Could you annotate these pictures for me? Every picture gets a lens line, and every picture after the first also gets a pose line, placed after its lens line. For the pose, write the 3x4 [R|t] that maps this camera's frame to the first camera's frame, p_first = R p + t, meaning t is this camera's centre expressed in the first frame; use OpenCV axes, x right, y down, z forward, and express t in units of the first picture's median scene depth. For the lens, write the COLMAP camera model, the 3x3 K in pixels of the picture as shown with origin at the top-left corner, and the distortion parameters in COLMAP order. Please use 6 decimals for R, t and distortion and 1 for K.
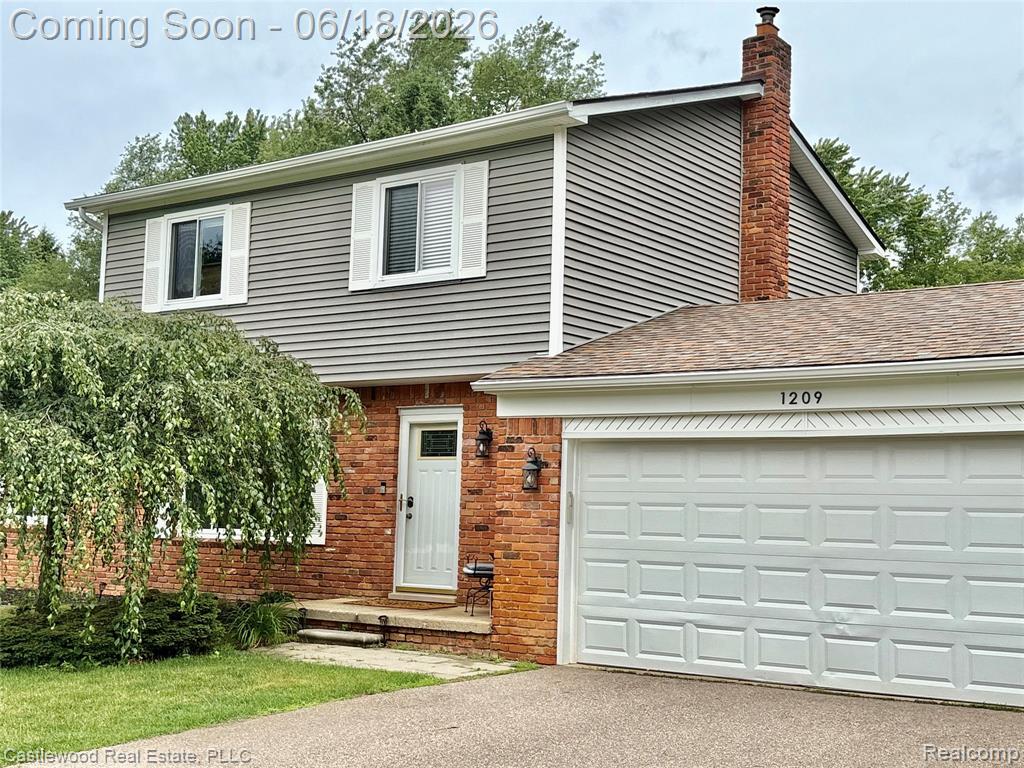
lens RADIAL K [[1343.1, 0, 512.5], [0, 1343.1, 383.8], [0, 0, 1]] dist [0.050766, 0.000000]
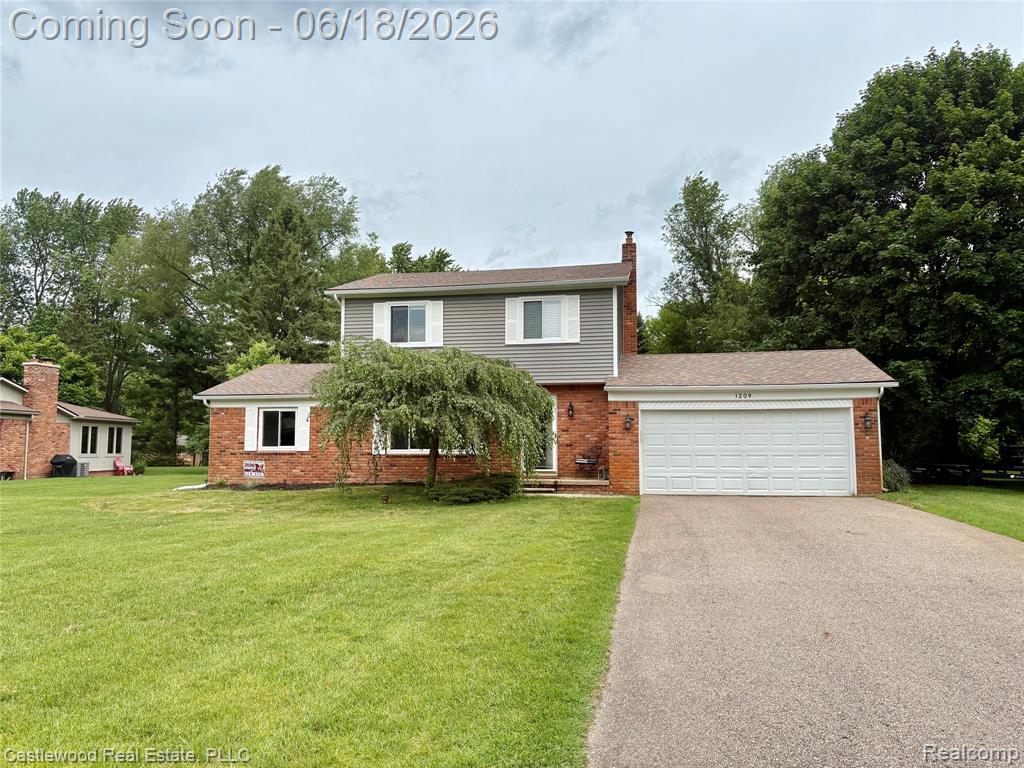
lens RADIAL K [[772.7, 0, 508.4], [0, 772.7, 391.8], [0, 0, 1]] dist [0.049807, -0.038183]
pose [[0.904228, 0.010441, 0.426922, -0.812622], [-0.021998, 0.999513, 0.022149, -0.020545], [-0.426483, -0.029419, 0.904017, -0.245558]]
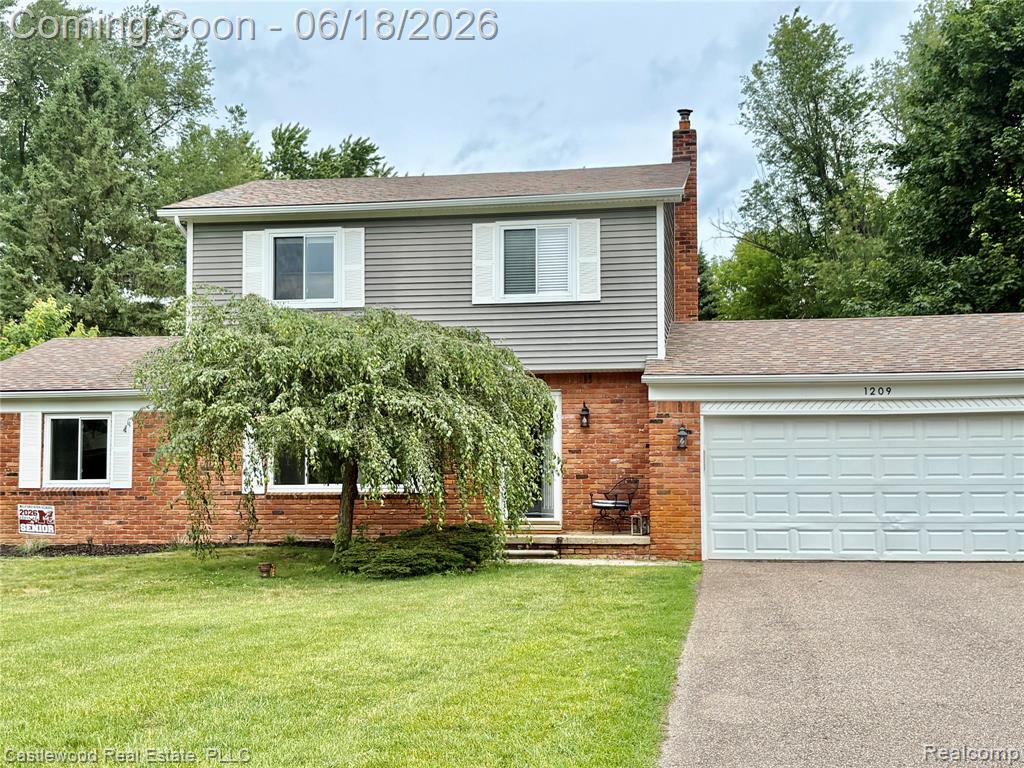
lens RADIAL K [[1343.1, 0, 512.1], [0, 1343.1, 408.6], [0, 0, 1]] dist [0.050766, 0.000000]
pose [[0.892292, 0.002300, 0.451453, -0.821847], [-0.021369, 0.999081, 0.037144, -0.017991], [-0.450953, -0.042790, 0.891522, -0.259922]]
